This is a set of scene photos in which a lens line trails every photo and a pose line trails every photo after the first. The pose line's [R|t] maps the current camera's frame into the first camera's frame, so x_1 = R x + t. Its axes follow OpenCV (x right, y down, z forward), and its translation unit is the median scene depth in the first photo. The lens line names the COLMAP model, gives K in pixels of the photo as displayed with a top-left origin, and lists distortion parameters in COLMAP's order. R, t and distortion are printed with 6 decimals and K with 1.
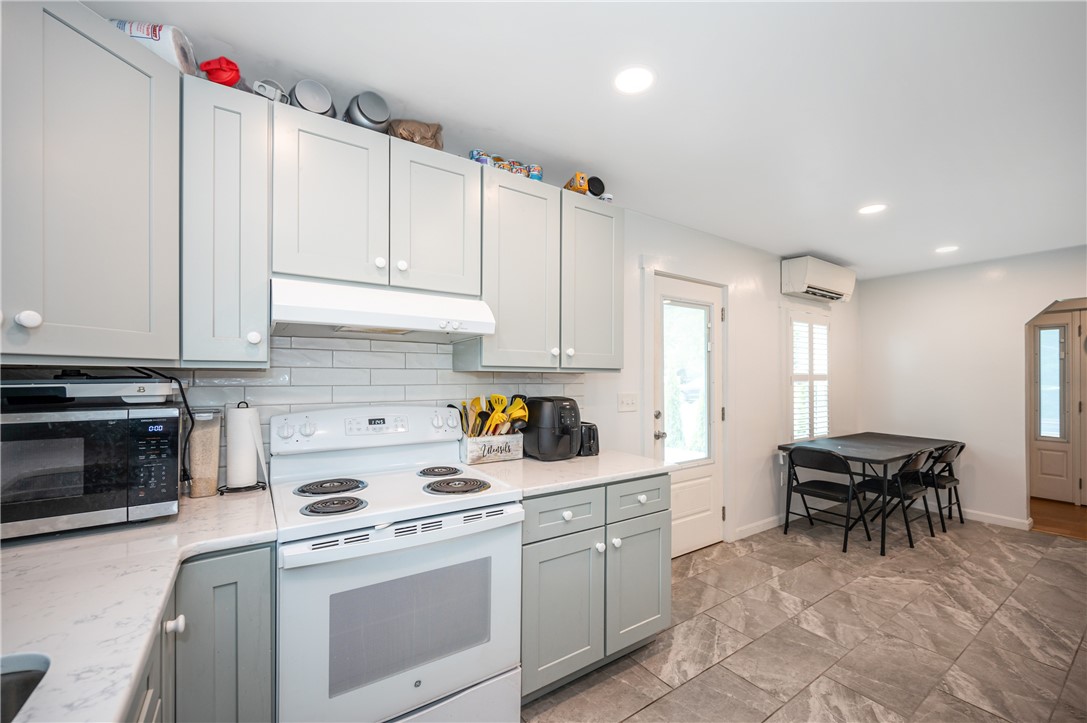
lens RADIAL K [[433.6, 0, 543.7], [0, 433.6, 376.8], [0, 0, 1]] dist [0.000559, 0.000204]
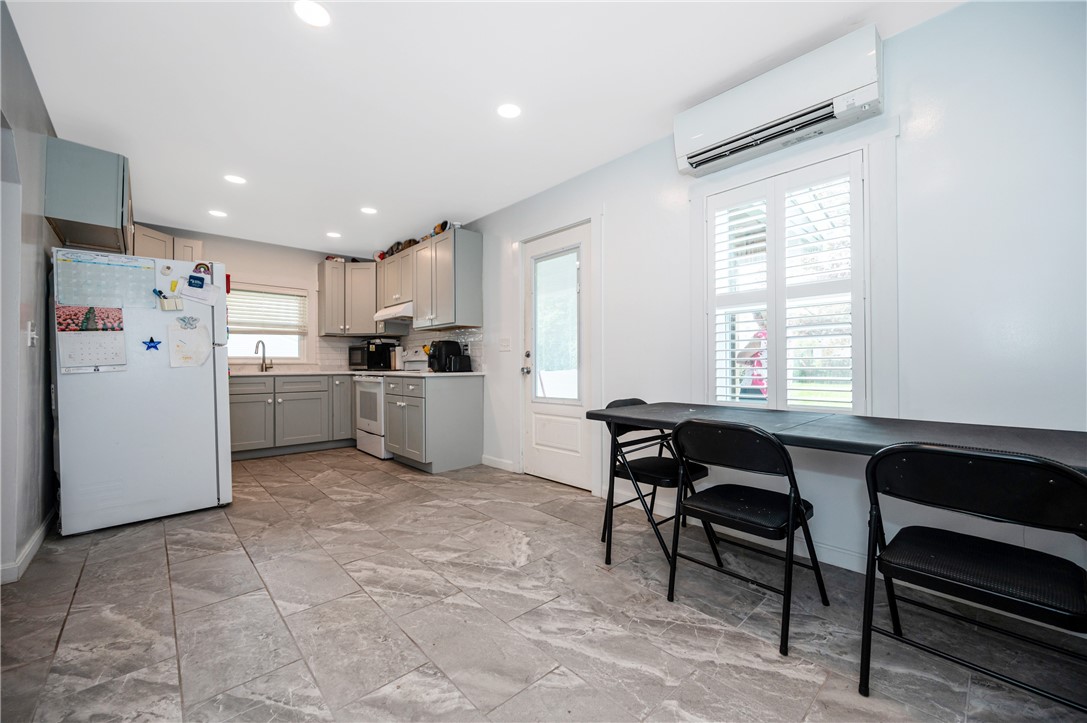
lens RADIAL K [[435.7, 0, 545.0], [0, 435.7, 365.0], [0, 0, 1]] dist [0.003681, 0.000536]
pose [[0.145374, -0.004357, -0.989367, 1.618956], [0.004408, 0.999983, -0.003756, 0.130620], [0.989367, -0.003815, 0.145391, 0.926472]]
